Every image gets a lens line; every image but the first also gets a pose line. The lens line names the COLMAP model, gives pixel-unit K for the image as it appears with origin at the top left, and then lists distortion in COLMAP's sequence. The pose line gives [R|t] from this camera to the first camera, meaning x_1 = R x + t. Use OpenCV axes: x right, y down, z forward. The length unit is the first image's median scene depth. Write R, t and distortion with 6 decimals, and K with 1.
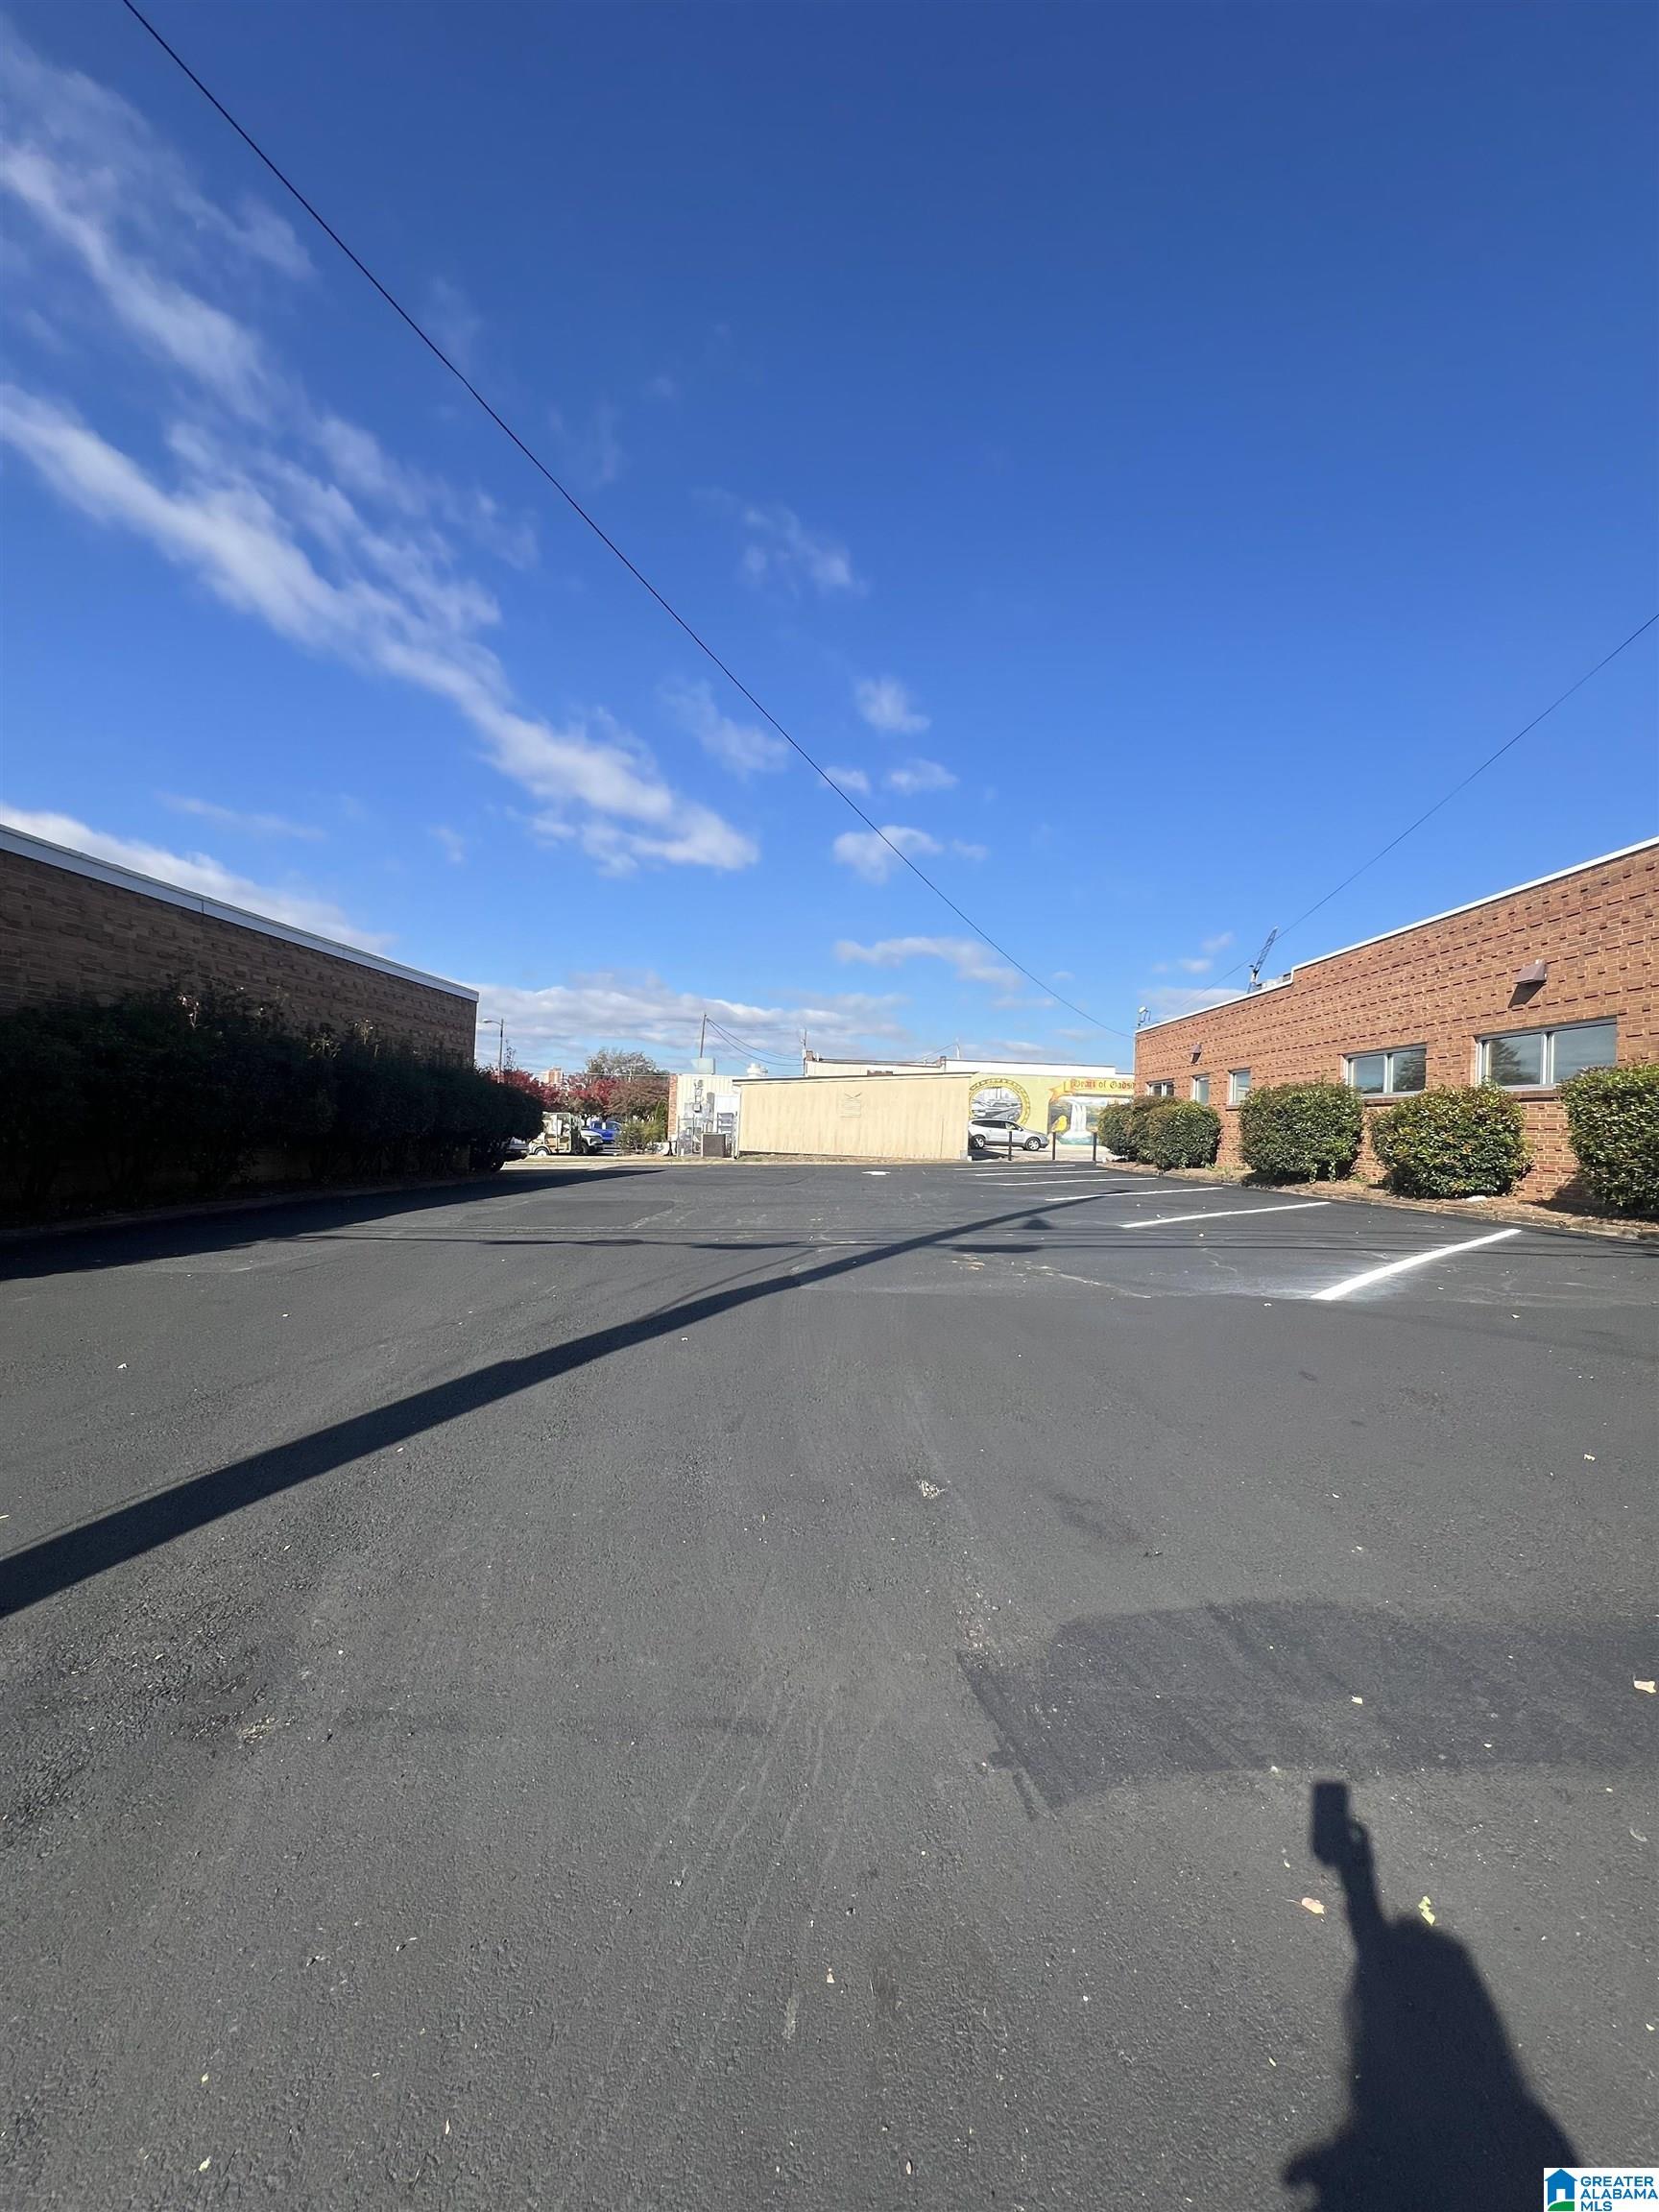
lens RADIAL K [[888.7, 0, 821.7], [0, 888.7, 1110.8], [0, 0, 1]] dist [0.002683, 0.000727]
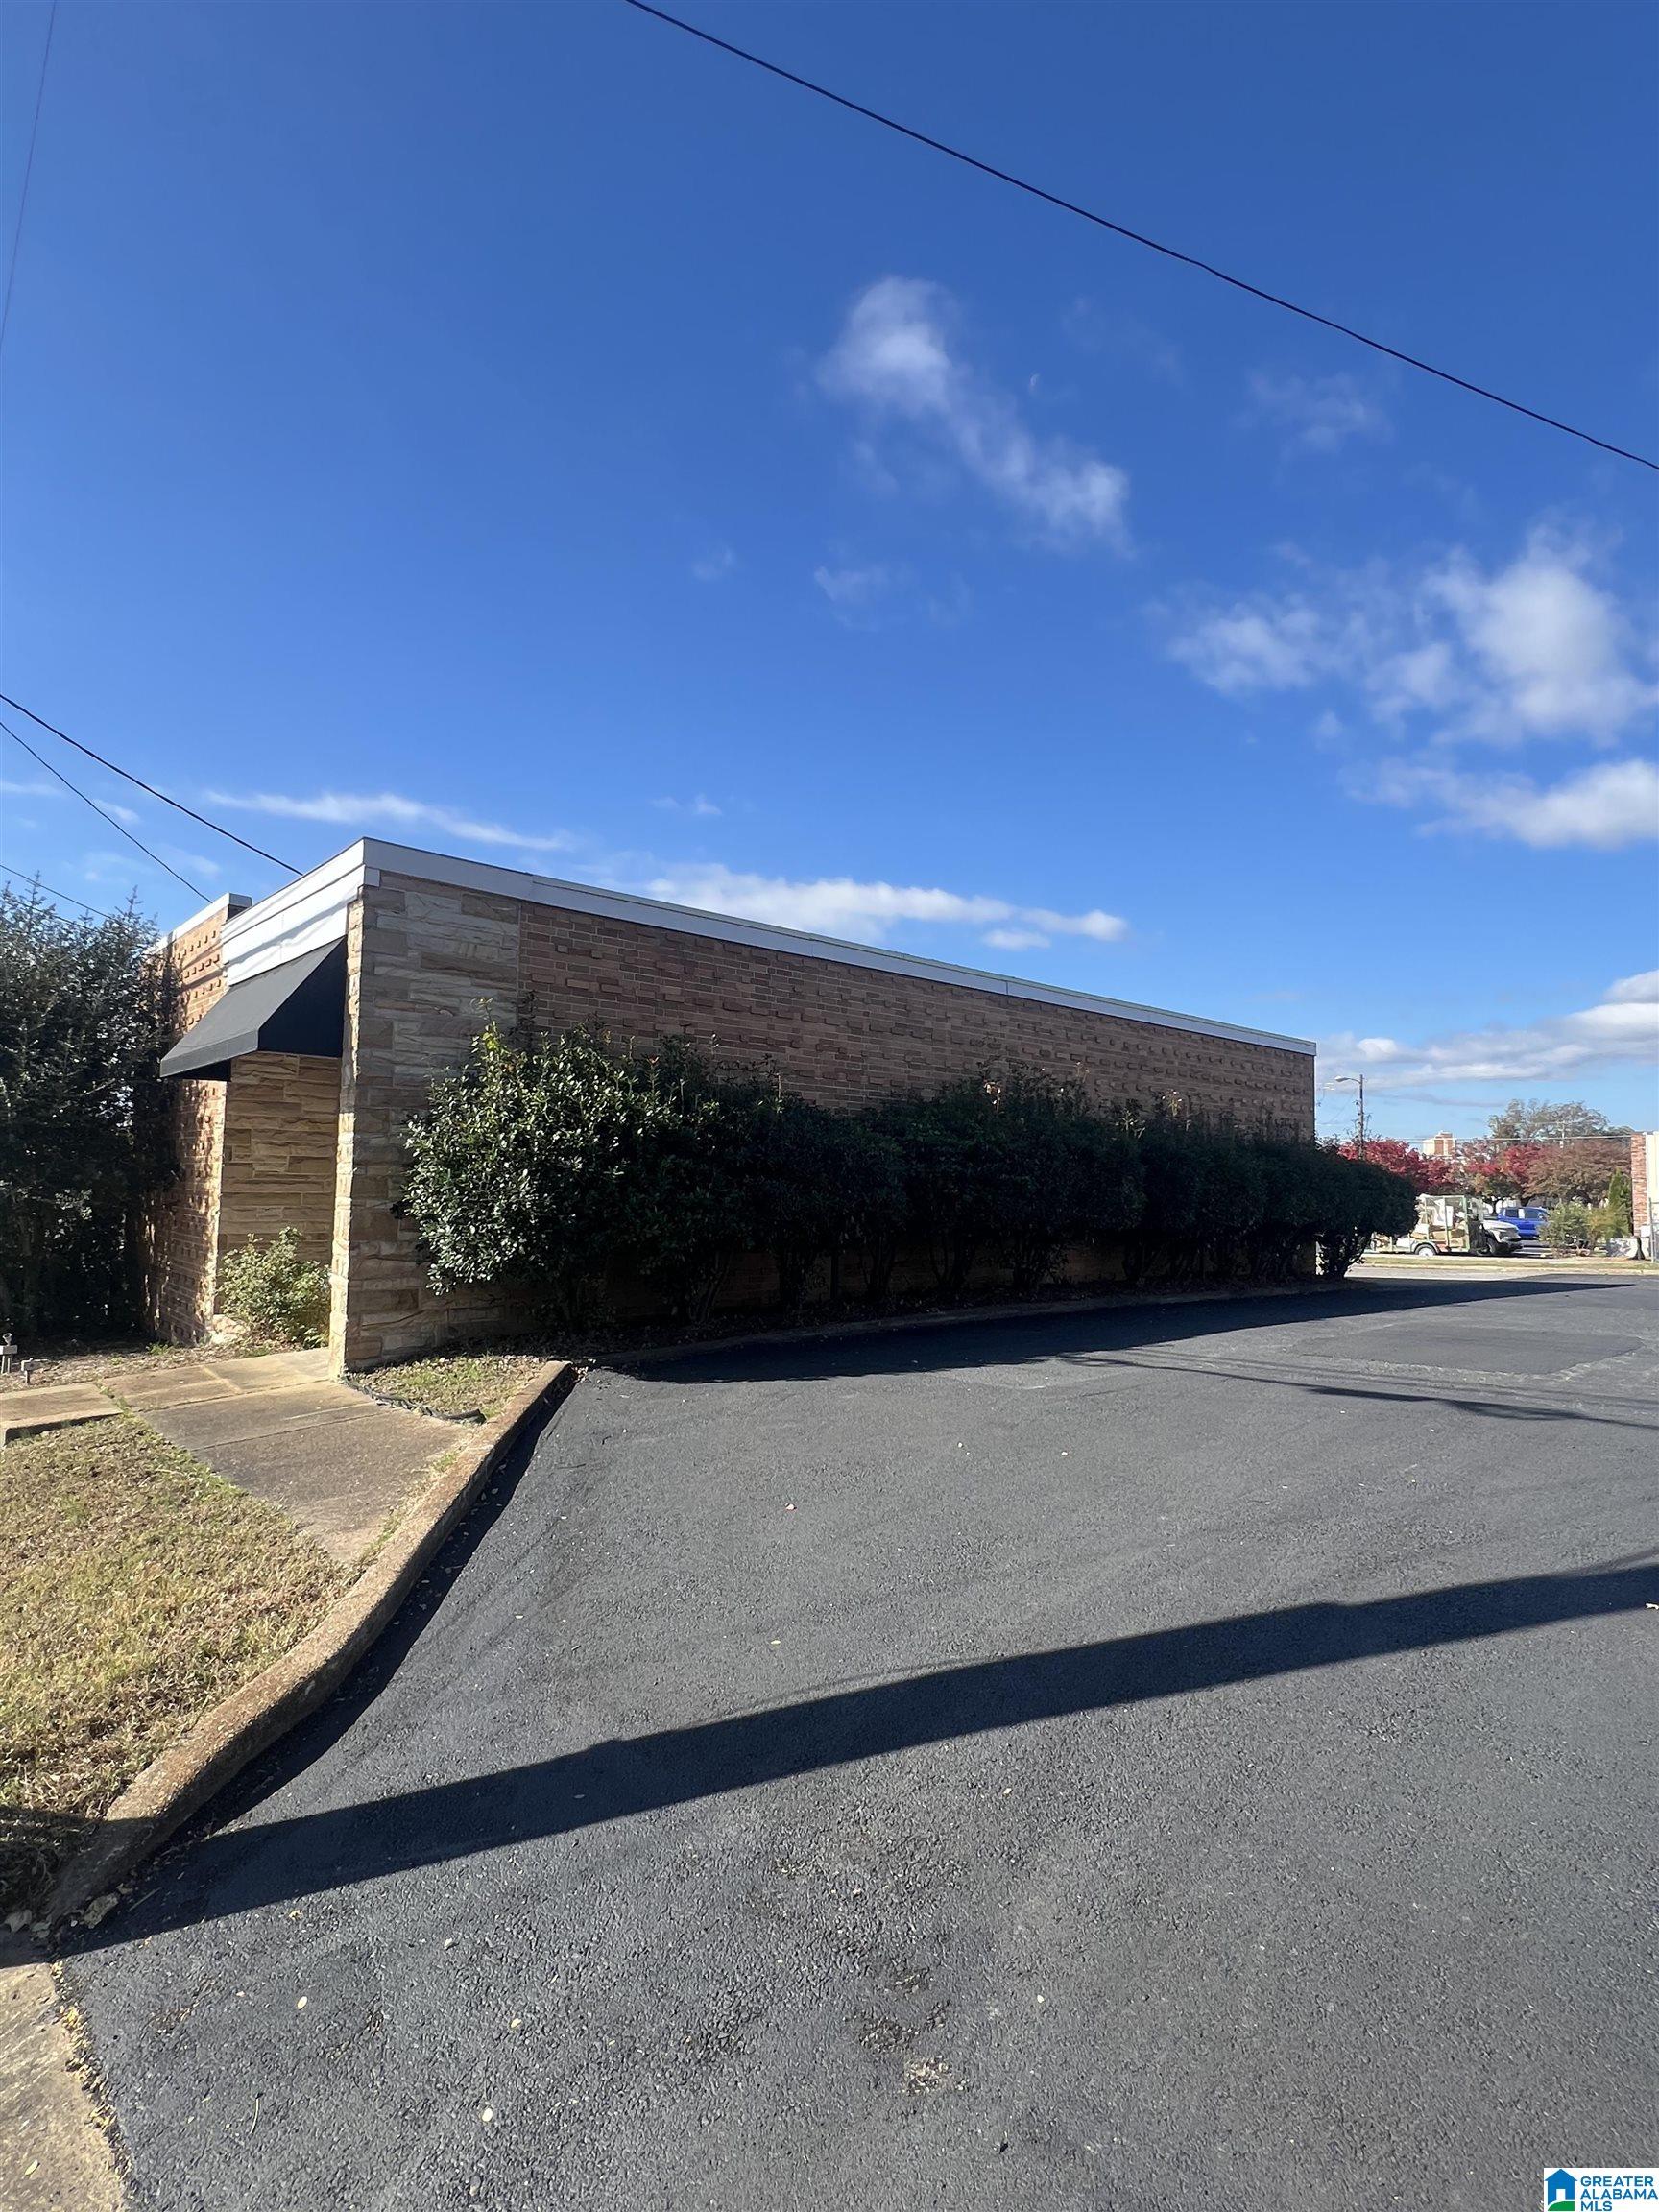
lens RADIAL K [[1104.5, 0, 822.5], [0, 1104.5, 1106.7], [0, 0, 1]] dist [-0.002021, 0.000299]
pose [[0.692212, -0.077246, -0.717548, 0.002876], [0.019661, 0.995905, -0.088244, -0.002751], [0.721426, 0.046976, 0.690896, 0.046183]]
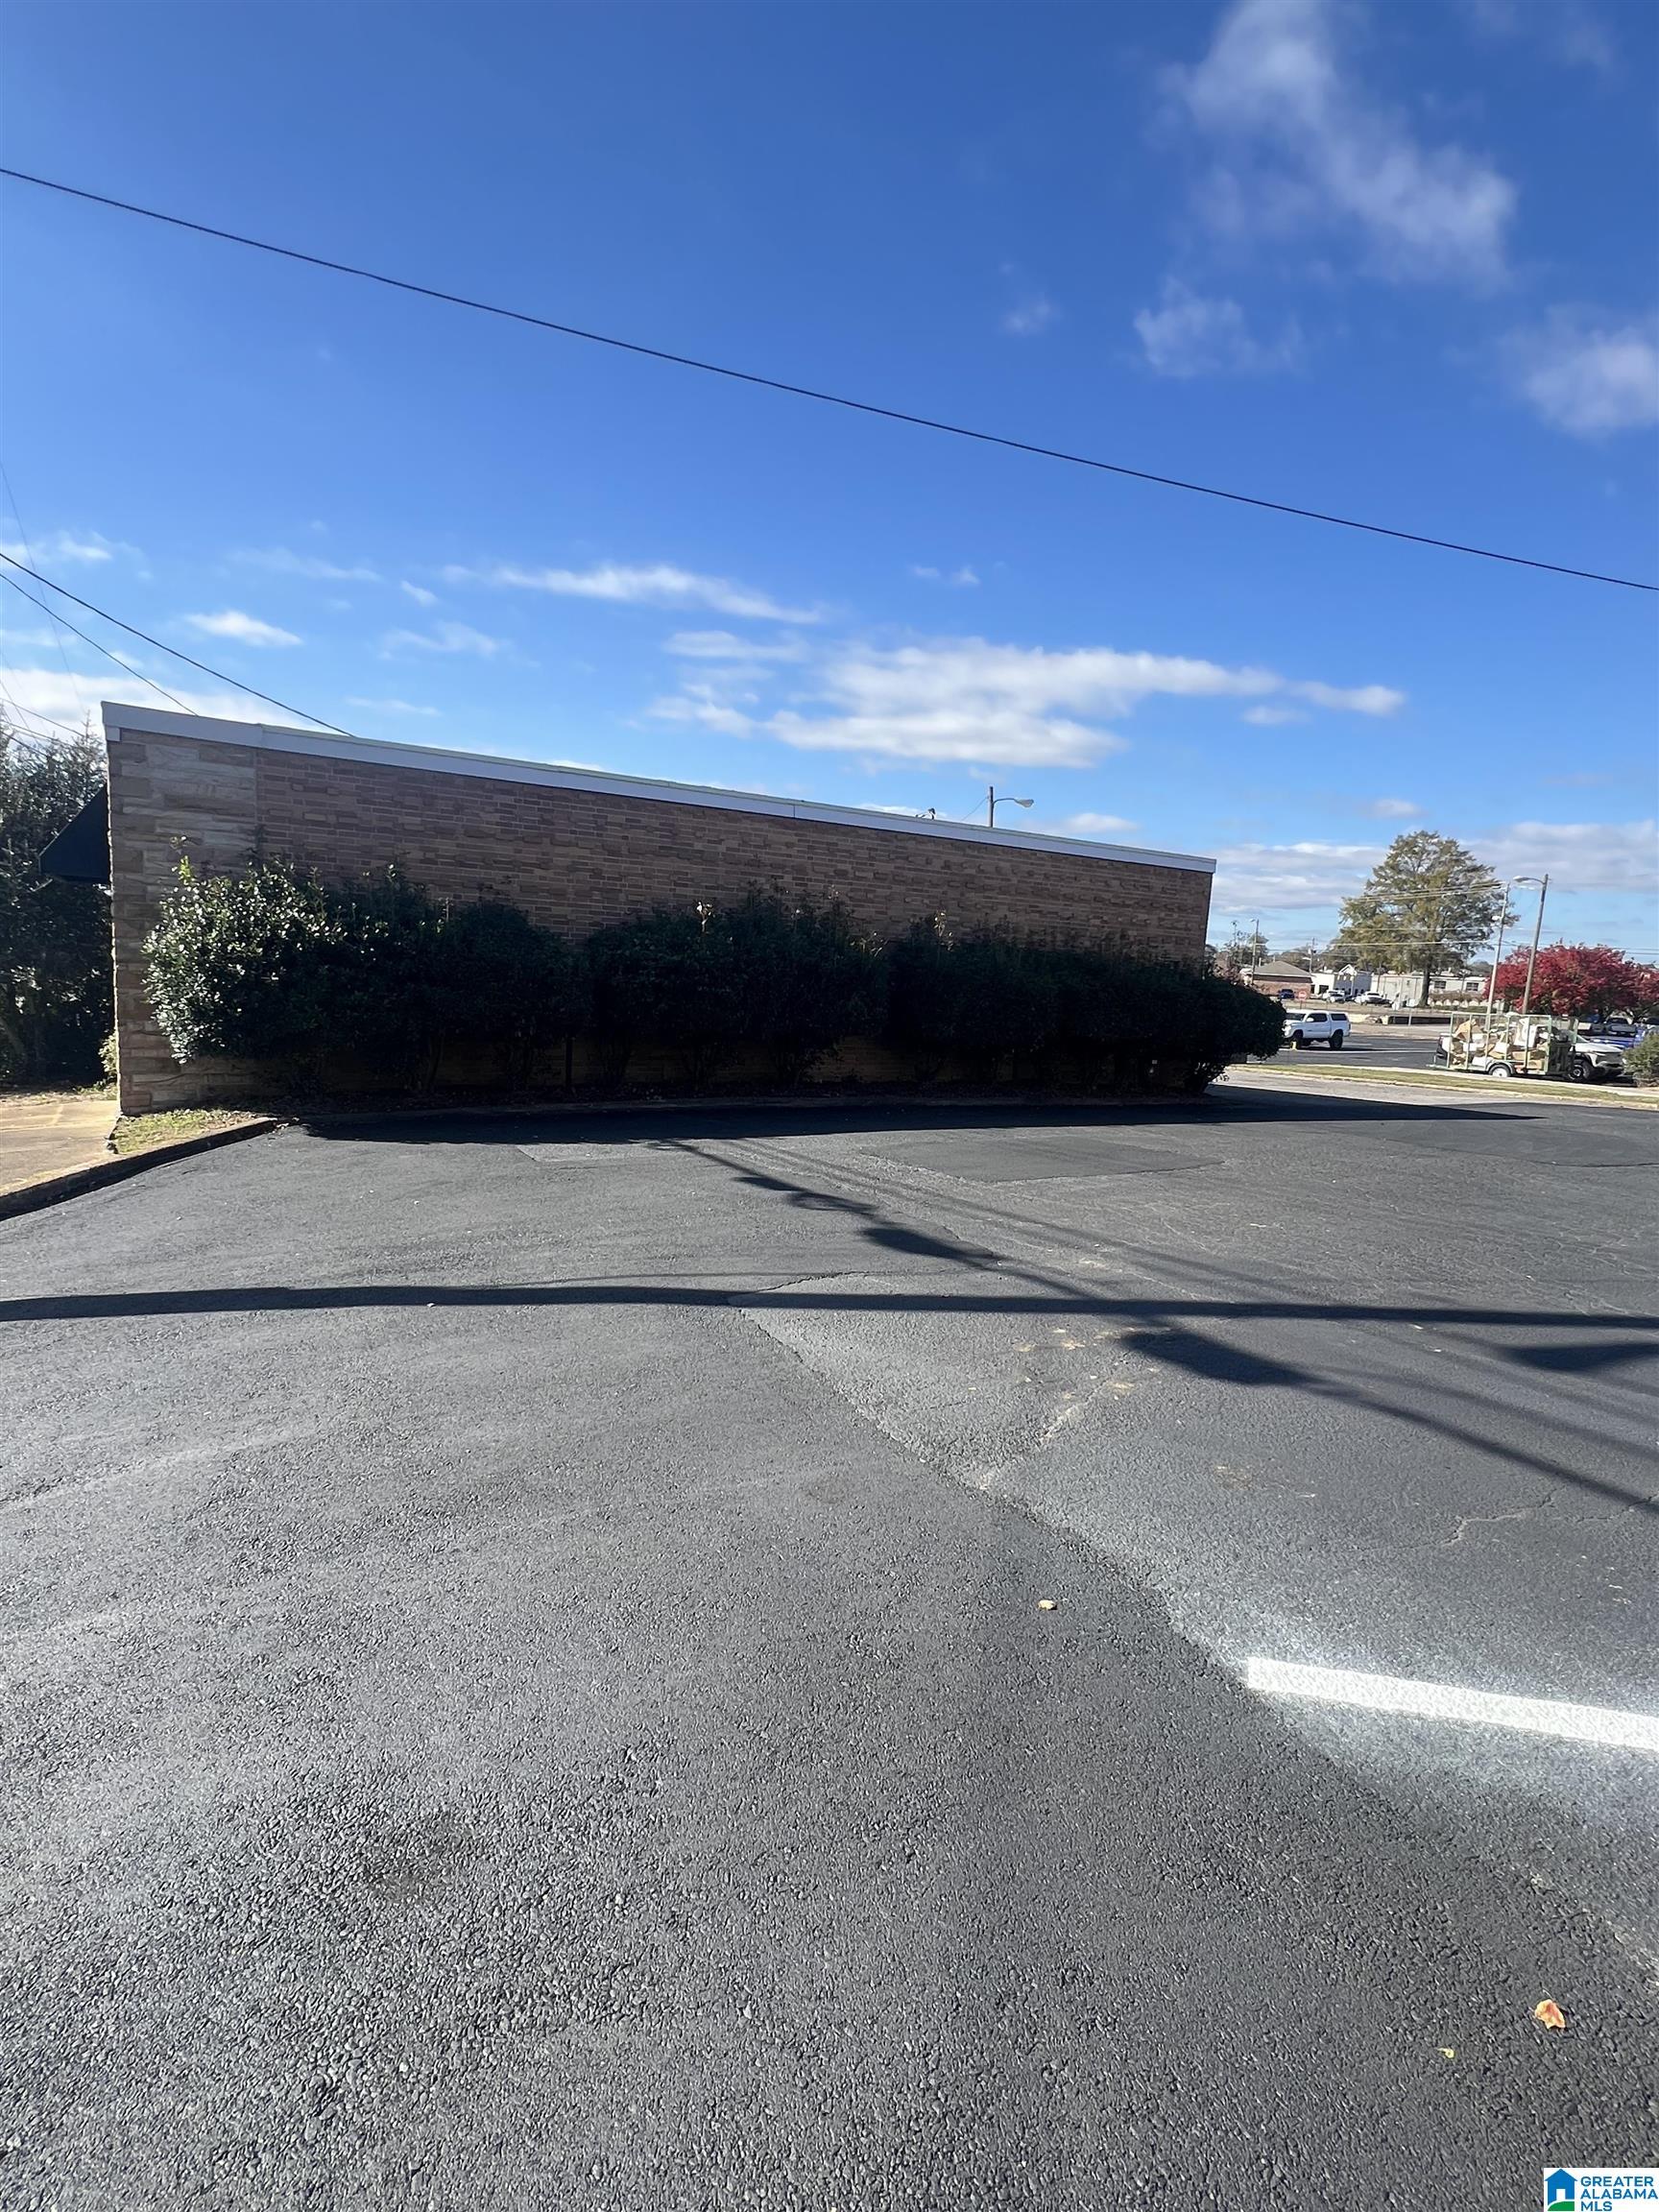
lens RADIAL K [[1104.5, 0, 832.7], [0, 1104.5, 1105.0], [0, 0, 1]] dist [-0.002021, 0.000299]
pose [[0.548347, 0.104600, -0.829683, 0.387962], [-0.023956, 0.993704, 0.109446, -0.029506], [0.835908, -0.040139, 0.547401, 0.298006]]
